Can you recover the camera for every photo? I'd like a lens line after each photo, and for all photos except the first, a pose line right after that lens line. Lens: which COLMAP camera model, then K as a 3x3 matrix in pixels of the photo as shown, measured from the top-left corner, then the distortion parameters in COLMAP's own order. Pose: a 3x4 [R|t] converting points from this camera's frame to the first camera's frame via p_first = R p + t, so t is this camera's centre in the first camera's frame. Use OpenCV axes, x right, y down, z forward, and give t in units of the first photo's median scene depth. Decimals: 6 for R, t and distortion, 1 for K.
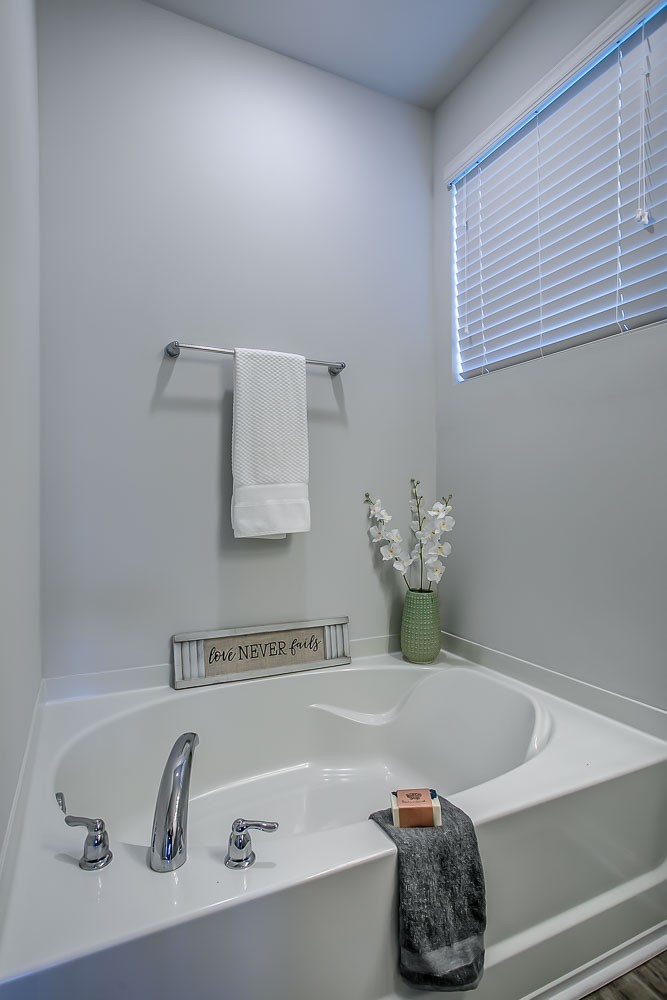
lens RADIAL K [[535.8, 0, 331.5], [0, 535.8, 504.2], [0, 0, 1]] dist [-0.039267, 0.019005]
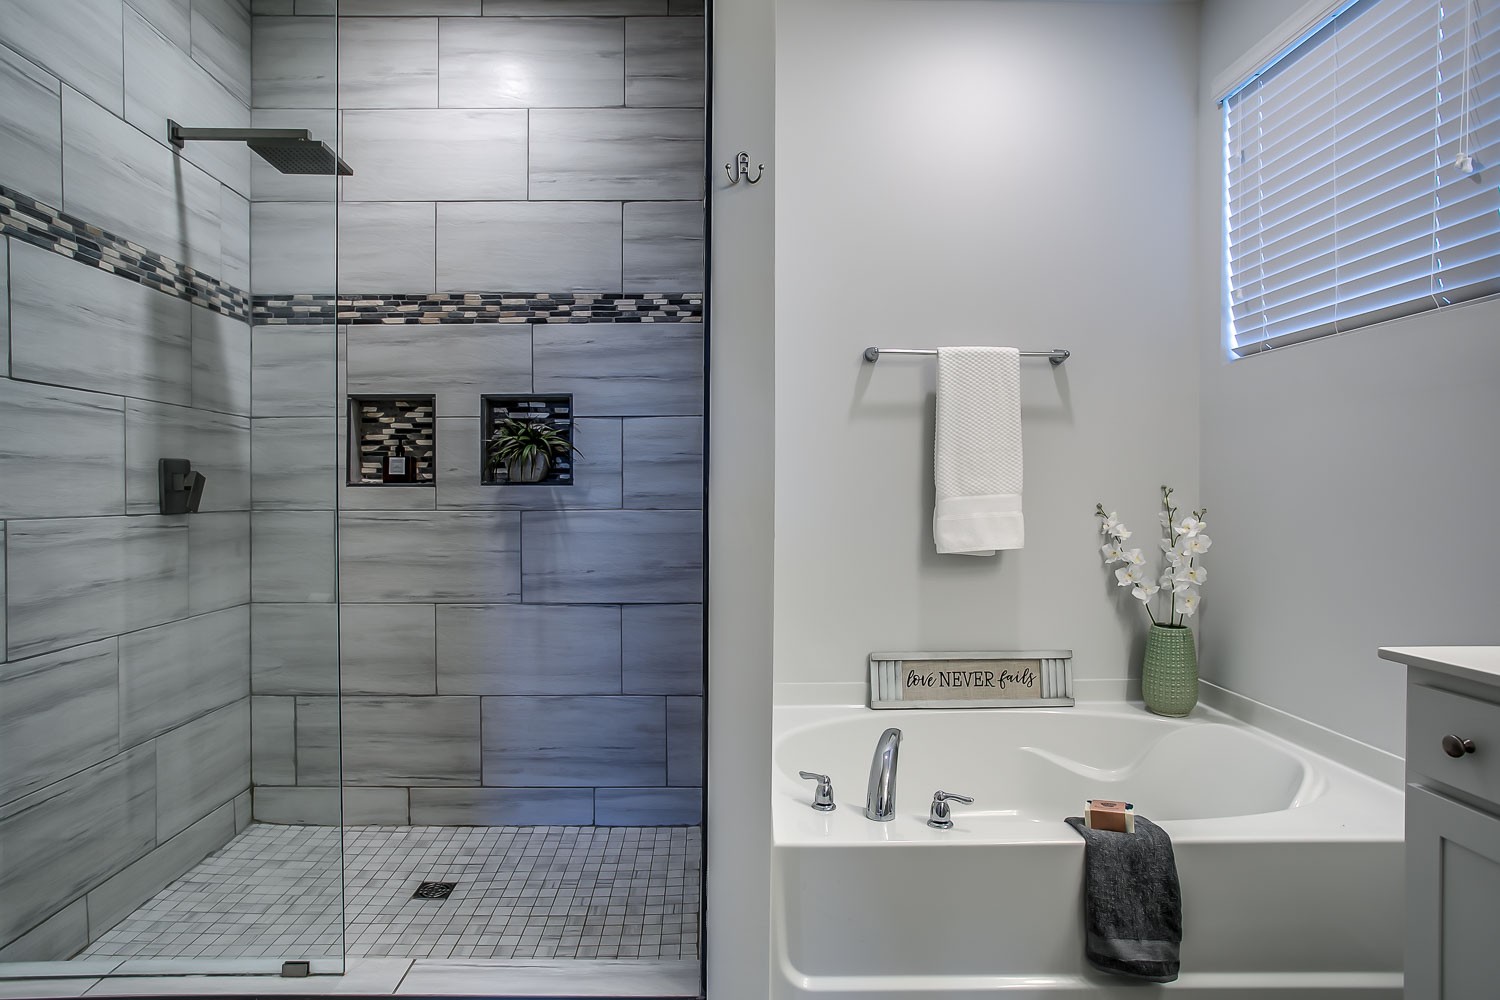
lens RADIAL K [[803.8, 0, 718.3], [0, 803.8, 506.9], [0, 0, 1]] dist [-0.039267, 0.019005]
pose [[0.905654, 0.008148, -0.423938, 0.065841], [-0.003733, 0.999930, 0.011242, -0.032317], [0.424000, -0.008598, 0.905621, -0.426435]]
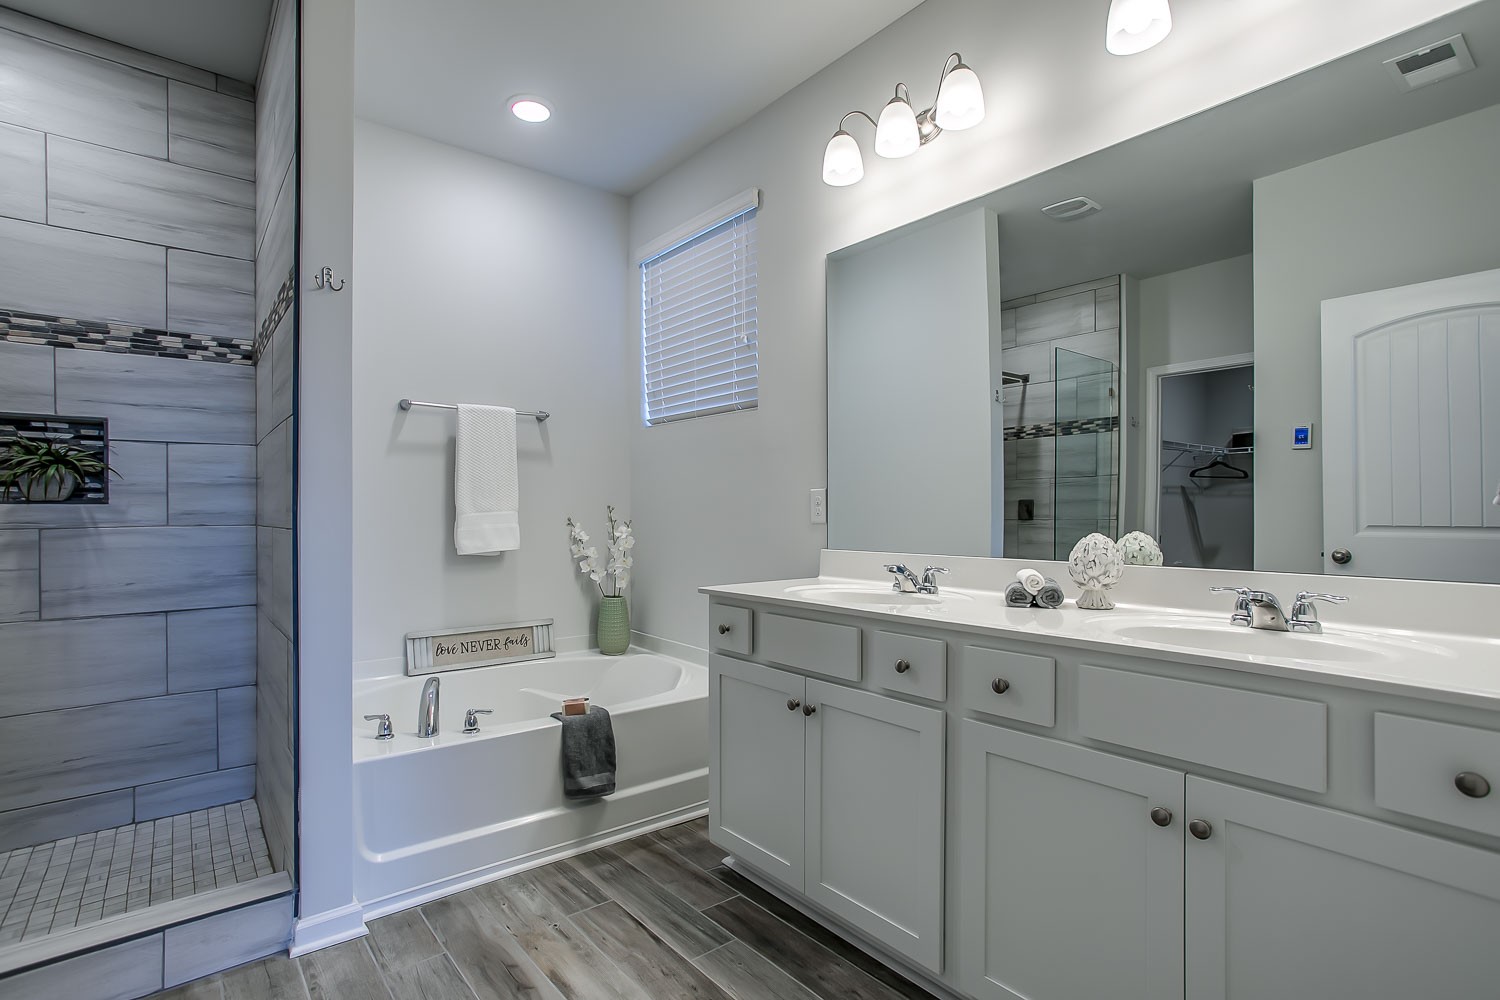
lens RADIAL K [[717.4, 0, 735.6], [0, 717.4, 510.5], [0, 0, 1]] dist [-0.040518, 0.020172]
pose [[0.974003, -0.001997, 0.226527, 0.078147], [0.003620, 0.999971, -0.006748, -0.028865], [-0.226507, 0.007393, 0.973982, -0.785550]]
